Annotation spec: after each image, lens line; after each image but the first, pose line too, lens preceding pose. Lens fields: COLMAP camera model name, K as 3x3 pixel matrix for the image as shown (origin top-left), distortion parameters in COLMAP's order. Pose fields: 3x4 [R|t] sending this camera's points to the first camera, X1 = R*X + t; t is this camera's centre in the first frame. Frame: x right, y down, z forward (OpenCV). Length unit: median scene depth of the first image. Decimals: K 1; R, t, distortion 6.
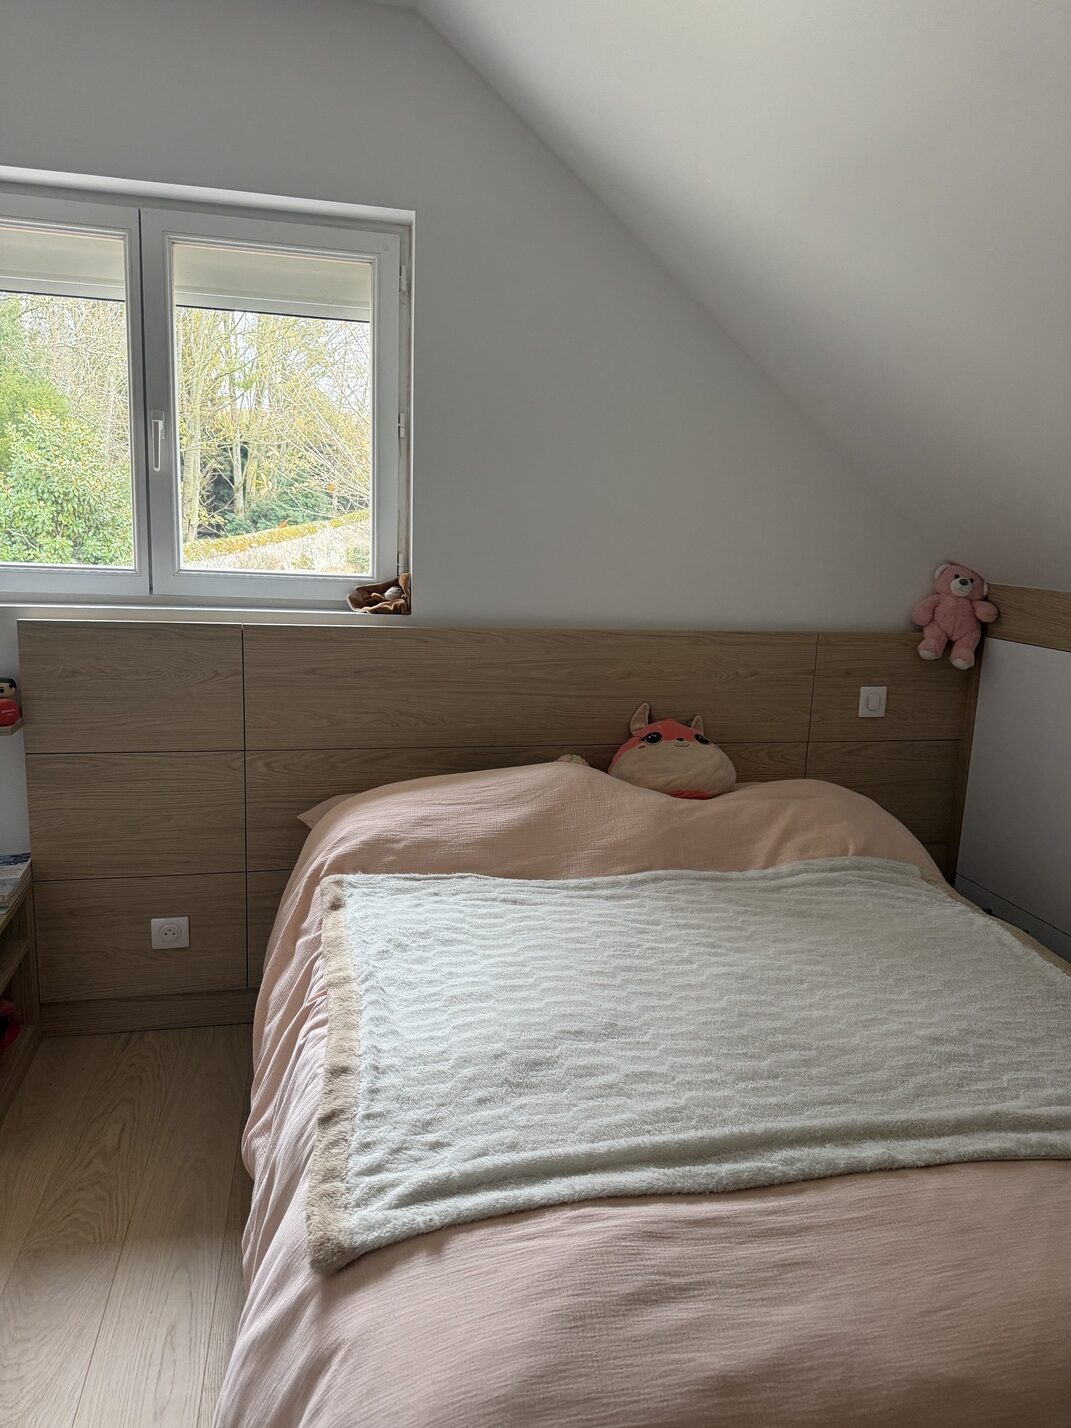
lens RADIAL K [[999.7, 0, 537.8], [0, 999.7, 717.4], [0, 0, 1]] dist [0.163490, -0.340805]
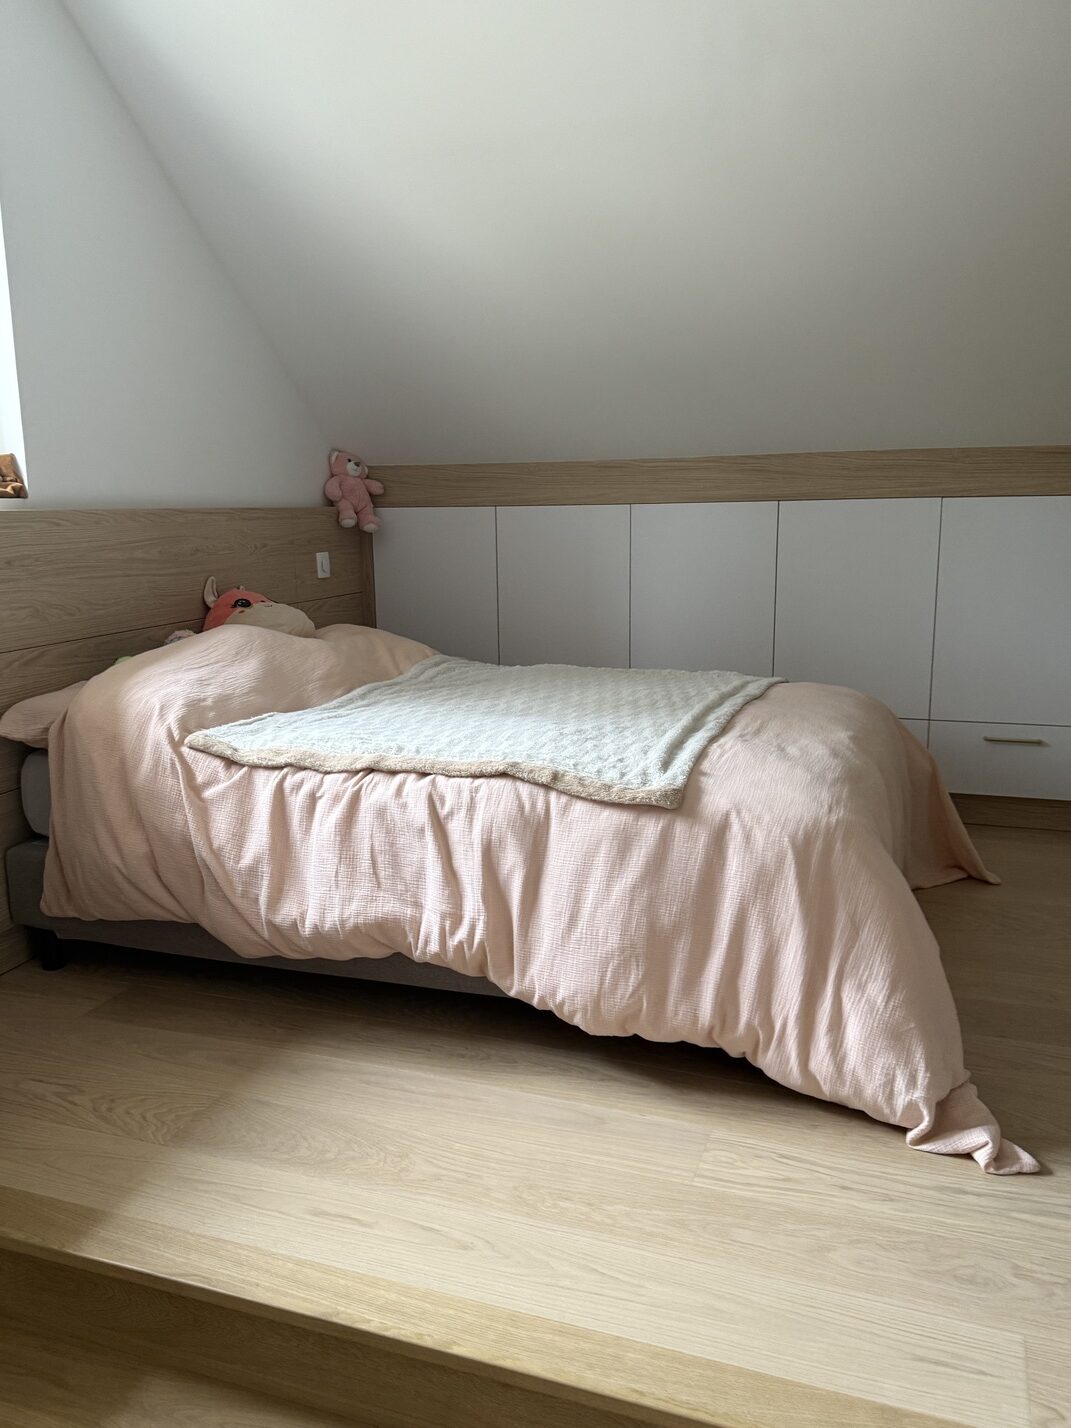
lens RADIAL K [[1113.5, 0, 535.5], [0, 1113.5, 714.0], [0, 0, 1]] dist [0.183268, -0.408621]
pose [[0.519534, -0.203476, 0.829869, -0.779052], [0.195844, 0.973733, 0.116144, 0.058694], [-0.831703, 0.102185, 0.545737, 0.072531]]
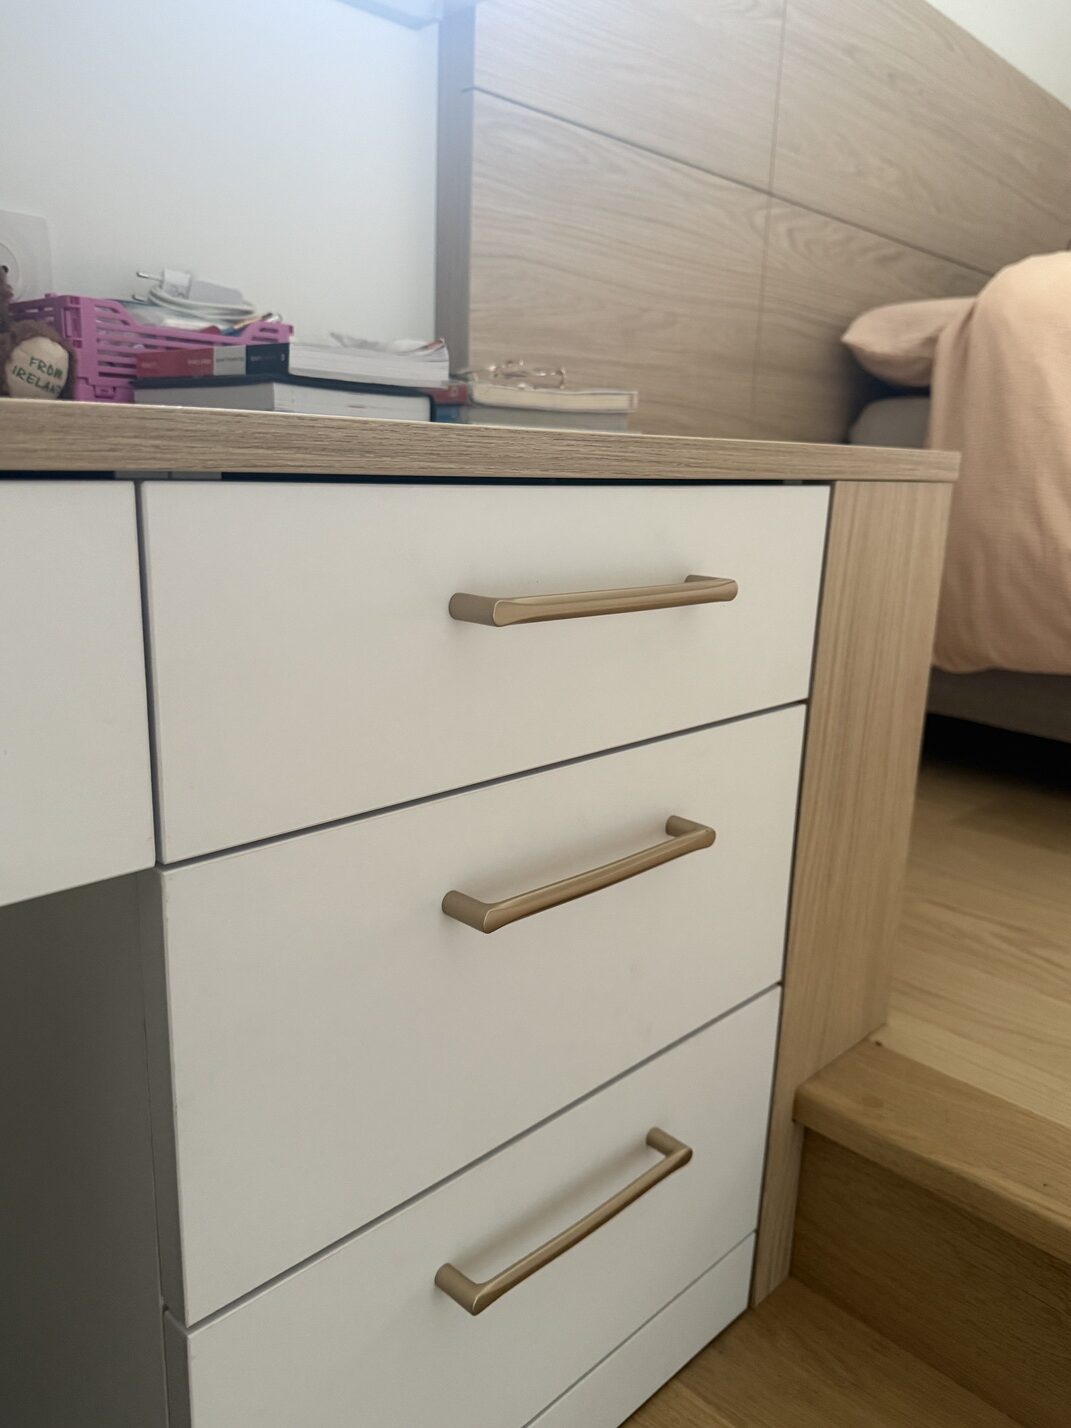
lens RADIAL K [[1066.6, 0, 536.6], [0, 1066.6, 720.5], [0, 0, 1]] dist [0.032339, -0.061713]
pose [[0.847736, -0.136034, 0.512677, -0.664915], [0.099569, 0.990184, 0.098094, 0.217259], [-0.520989, -0.032111, 0.852959, 0.582229]]
